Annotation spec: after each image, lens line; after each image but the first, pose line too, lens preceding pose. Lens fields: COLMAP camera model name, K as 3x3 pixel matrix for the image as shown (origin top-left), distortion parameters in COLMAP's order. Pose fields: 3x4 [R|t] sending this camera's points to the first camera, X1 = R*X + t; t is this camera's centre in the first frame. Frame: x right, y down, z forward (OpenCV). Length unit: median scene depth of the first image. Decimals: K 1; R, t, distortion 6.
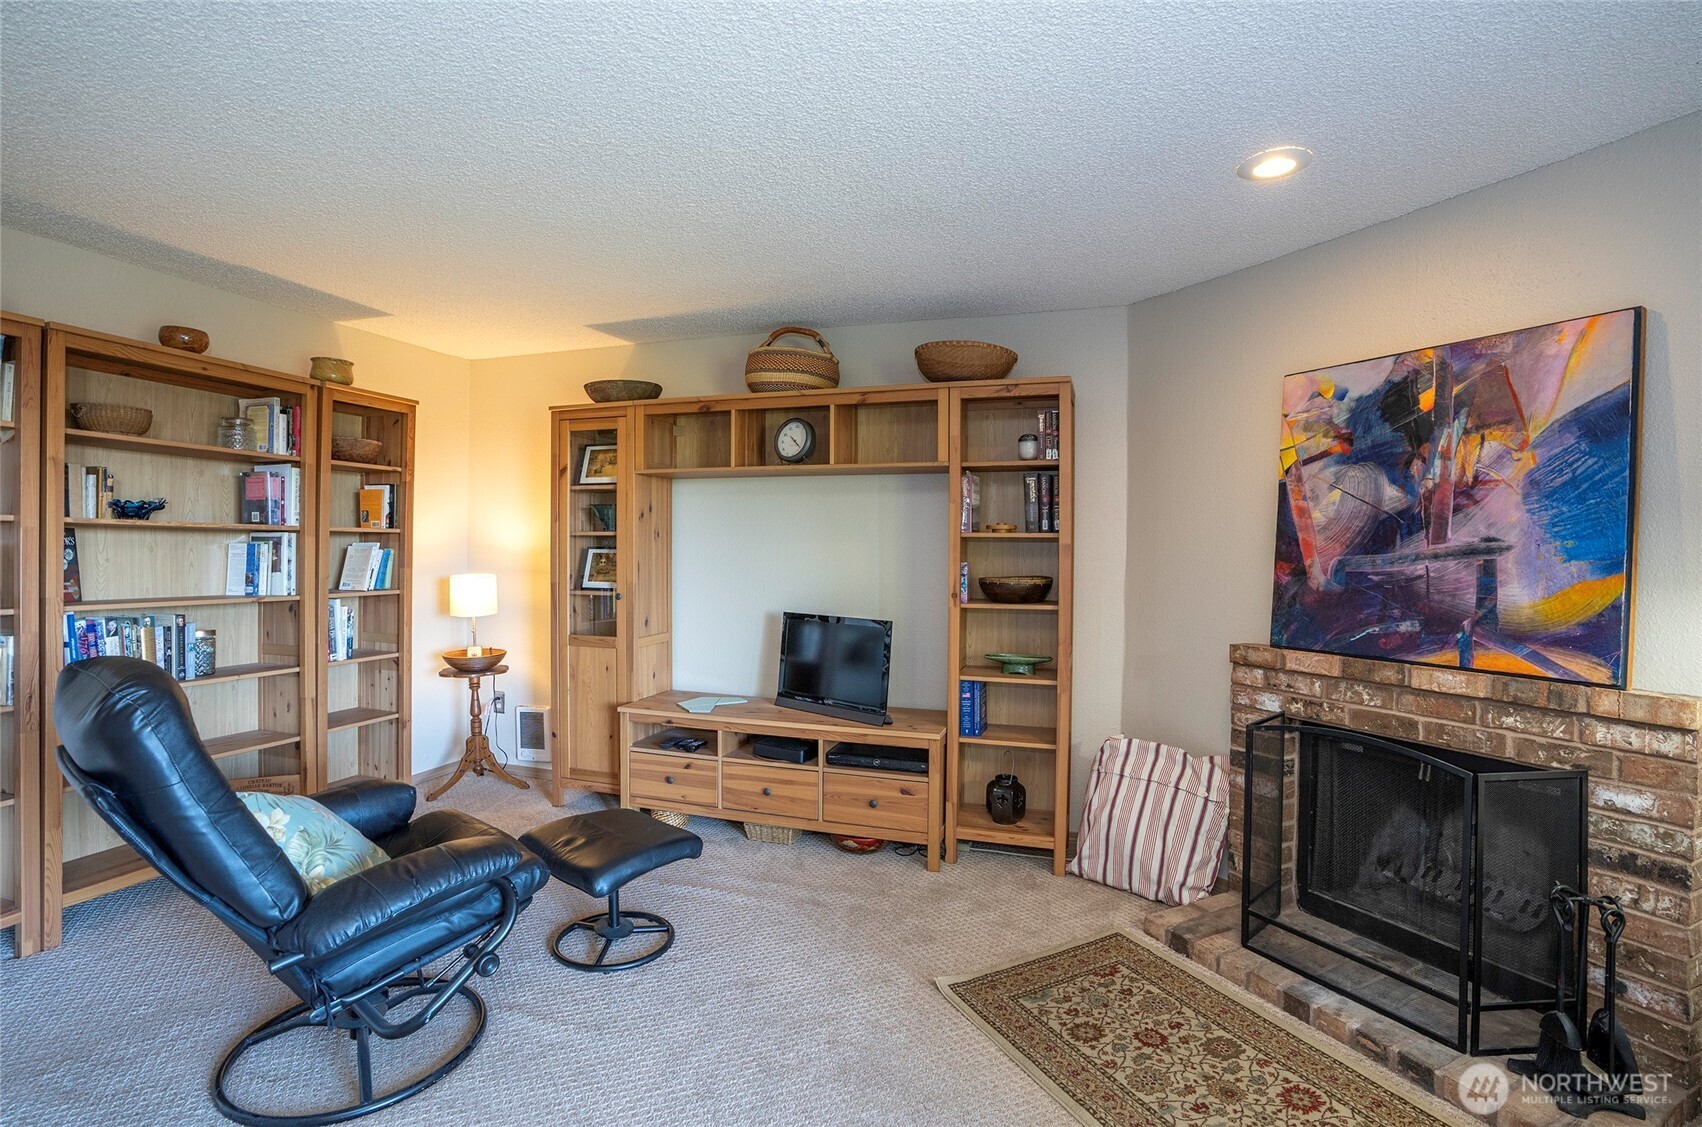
lens RADIAL K [[795.7, 0, 853.8], [0, 795.7, 549.5], [0, 0, 1]] dist [-0.069851, 0.027260]
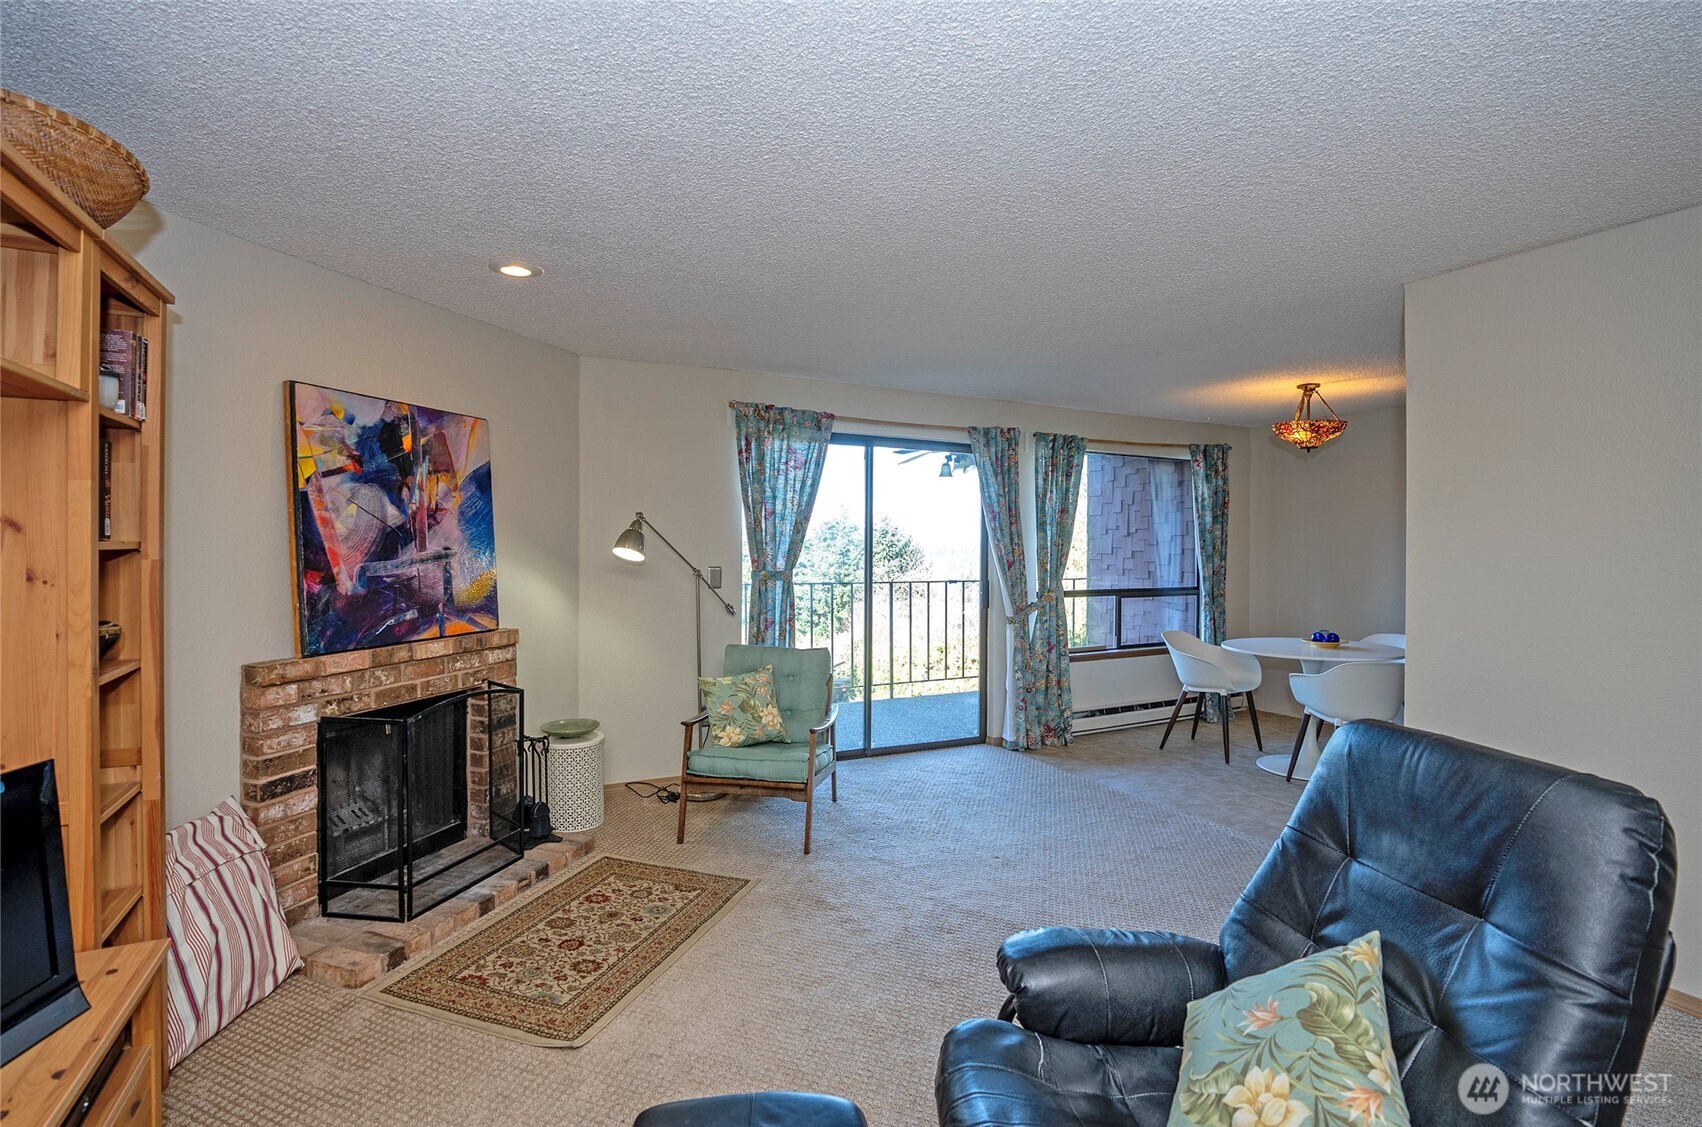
lens RADIAL K [[813.6, 0, 844.6], [0, 813.6, 557.5], [0, 0, 1]] dist [-0.077183, 0.028753]
pose [[-0.712344, -0.024498, 0.701403, -0.663044], [-0.008918, 0.999626, 0.025857, -0.034506], [-0.701774, 0.012164, -0.712296, 1.268938]]
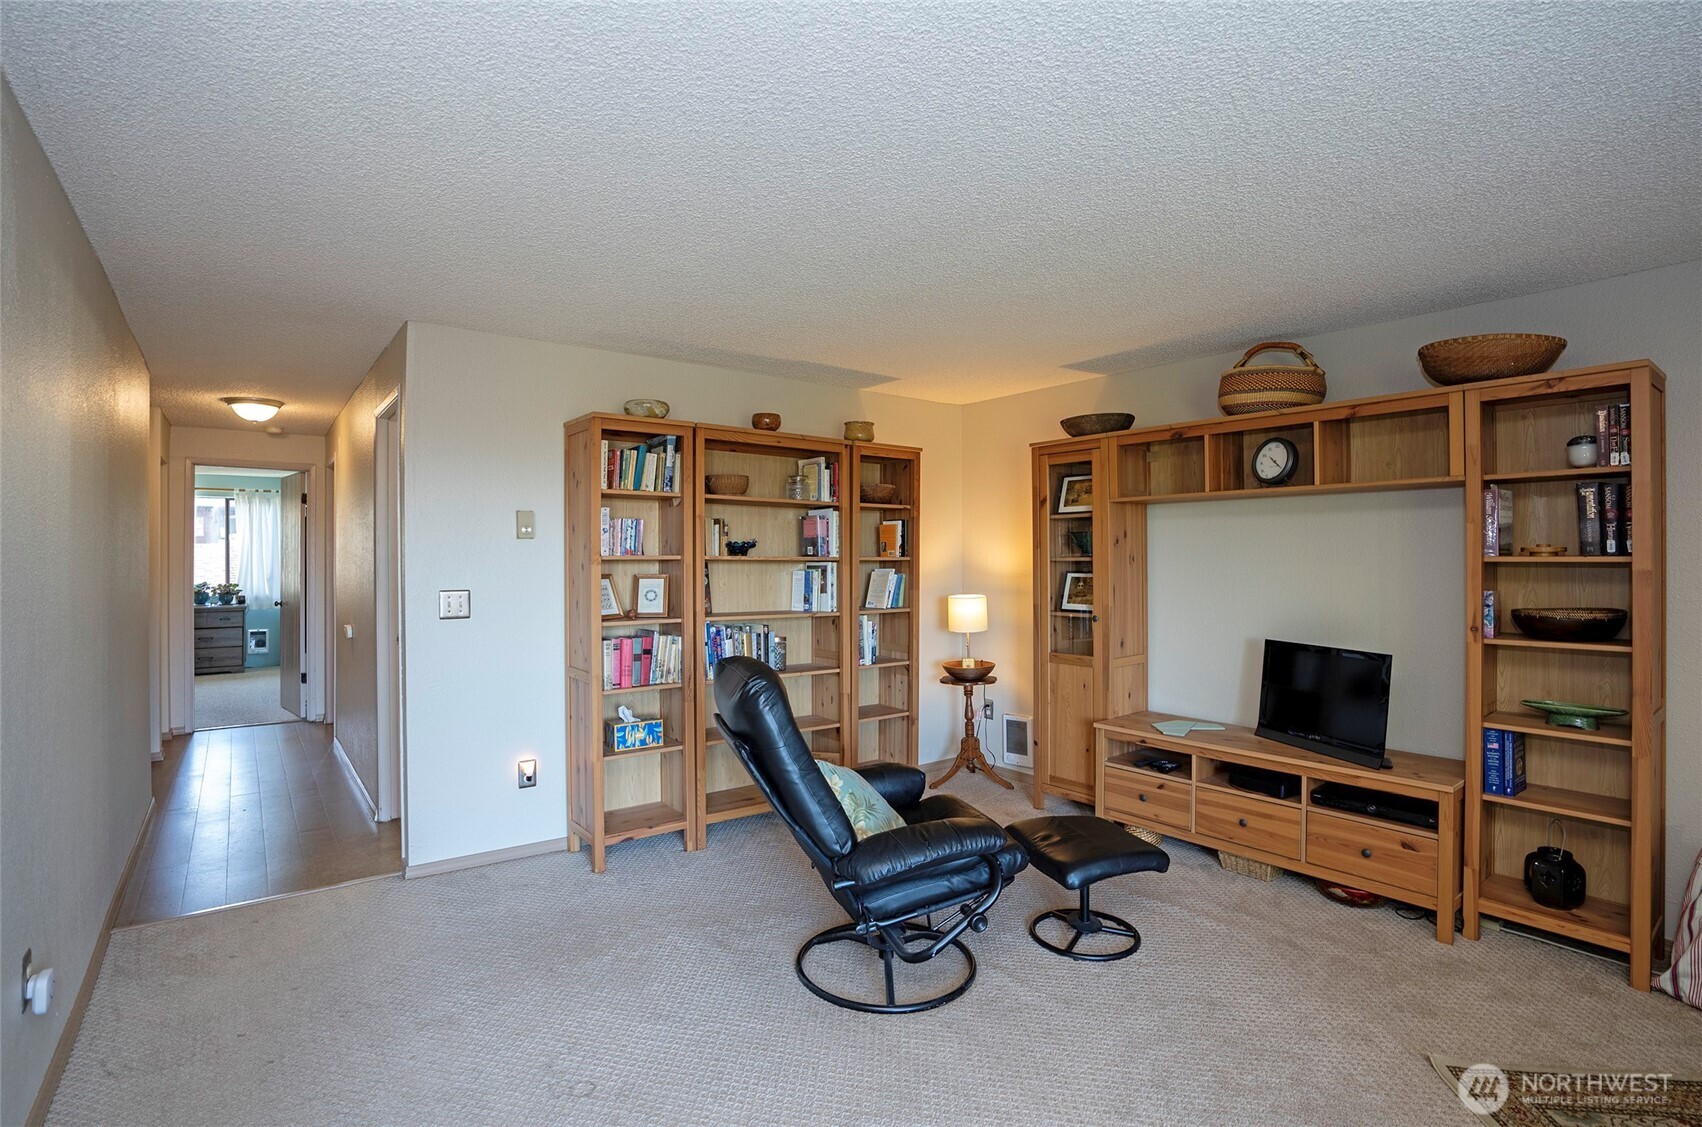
lens RADIAL K [[813.6, 0, 844.6], [0, 813.6, 557.5], [0, 0, 1]] dist [-0.077183, 0.028753]
pose [[0.826568, -0.010146, -0.562745, 0.048944], [0.007423, 0.999947, -0.007125, -0.024263], [0.562787, 0.001712, 0.826600, -0.117195]]
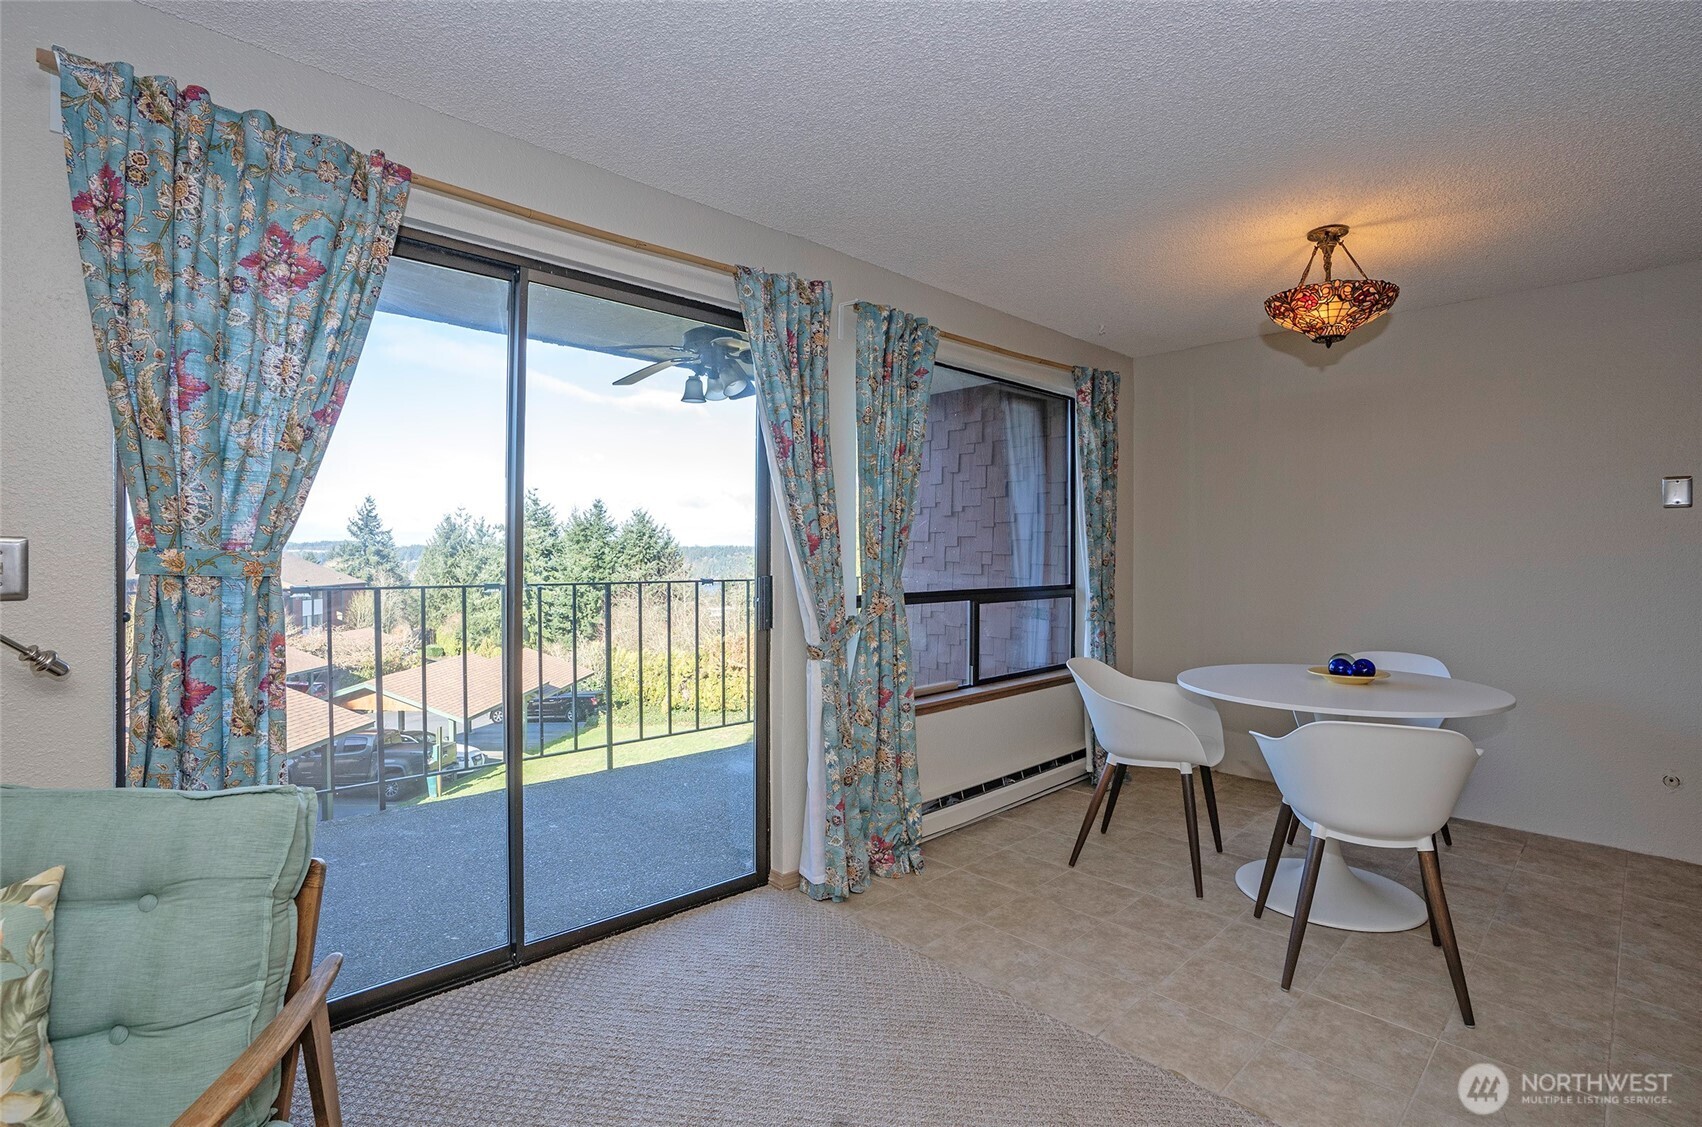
lens RADIAL K [[813.6, 0, 844.6], [0, 813.6, 557.5], [0, 0, 1]] dist [-0.077183, 0.028753]
pose [[-0.885087, -0.020612, 0.464968, -0.044145], [-0.013296, 0.999731, 0.019009, 0.030305], [-0.465235, 0.010643, -0.885123, 0.424227]]
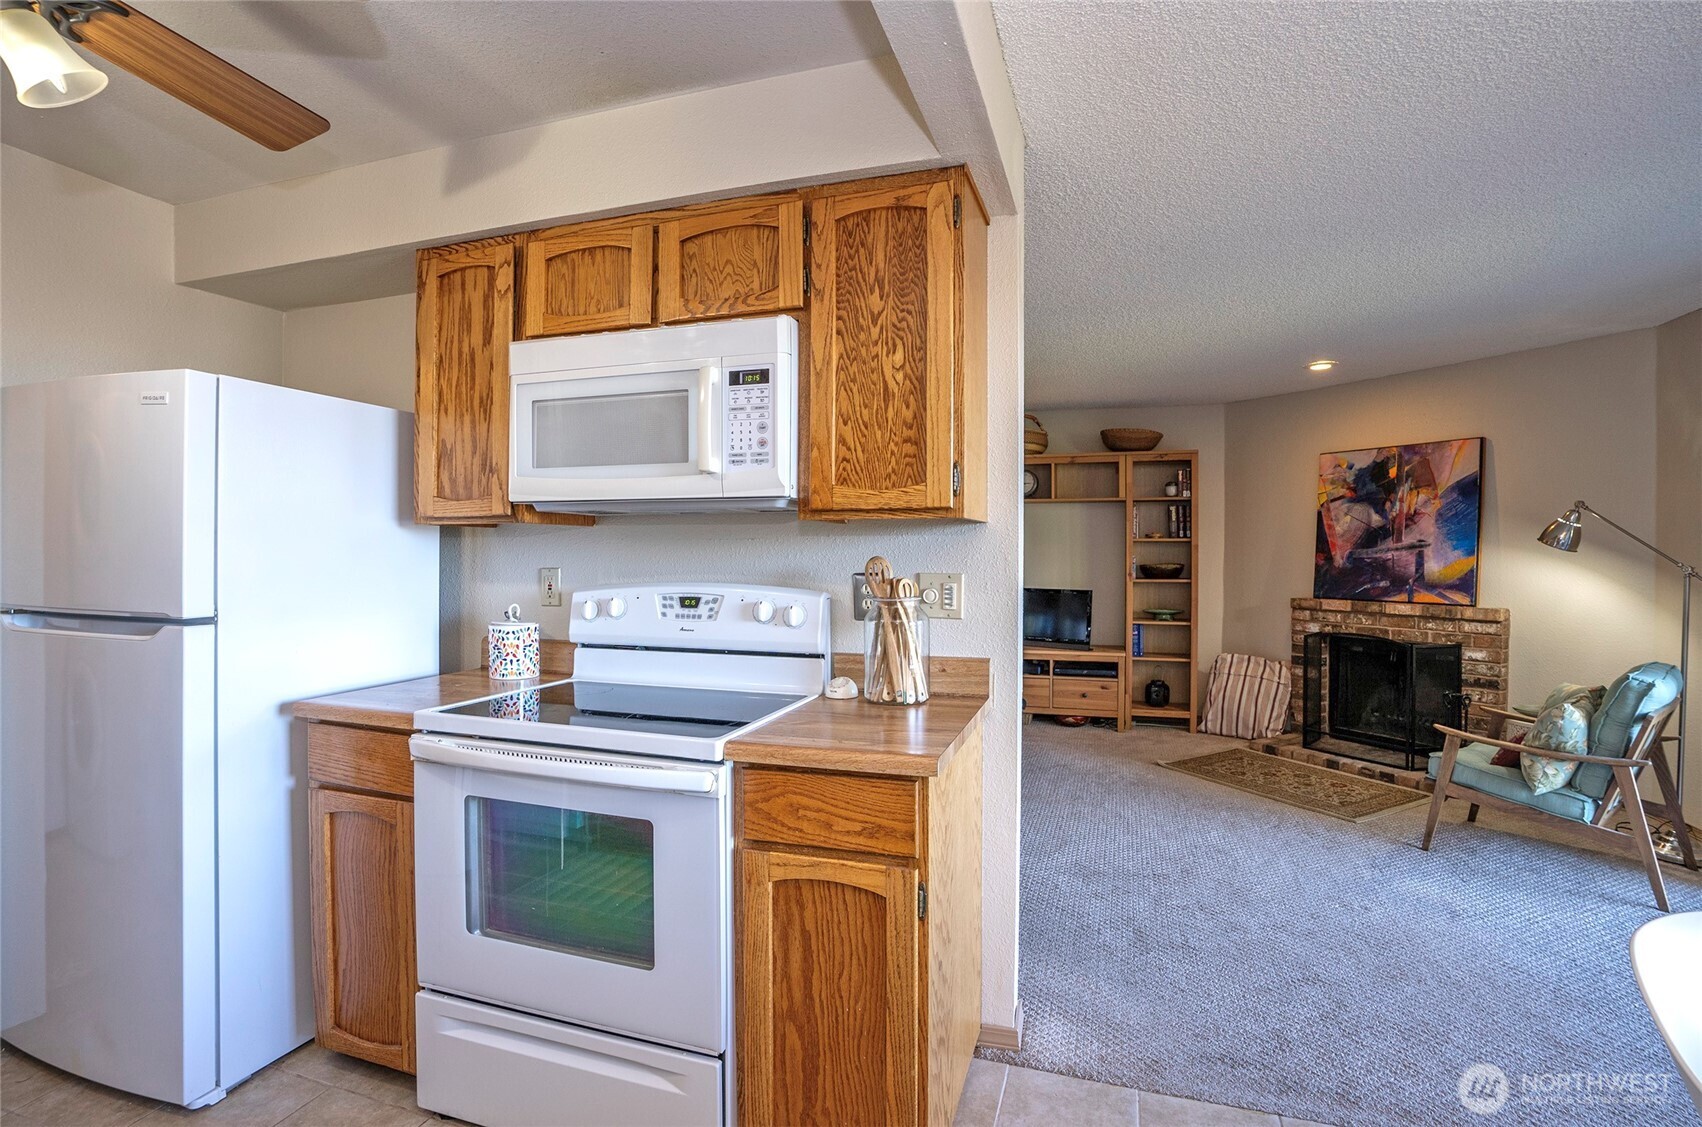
lens RADIAL K [[813.6, 0, 844.6], [0, 813.6, 557.5], [0, 0, 1]] dist [-0.077183, 0.028753]
pose [[0.999963, -0.008548, -0.000232, -0.618663], [0.008550, 0.999944, 0.006280, 0.004504], [0.000178, -0.006282, 0.999980, -0.950419]]
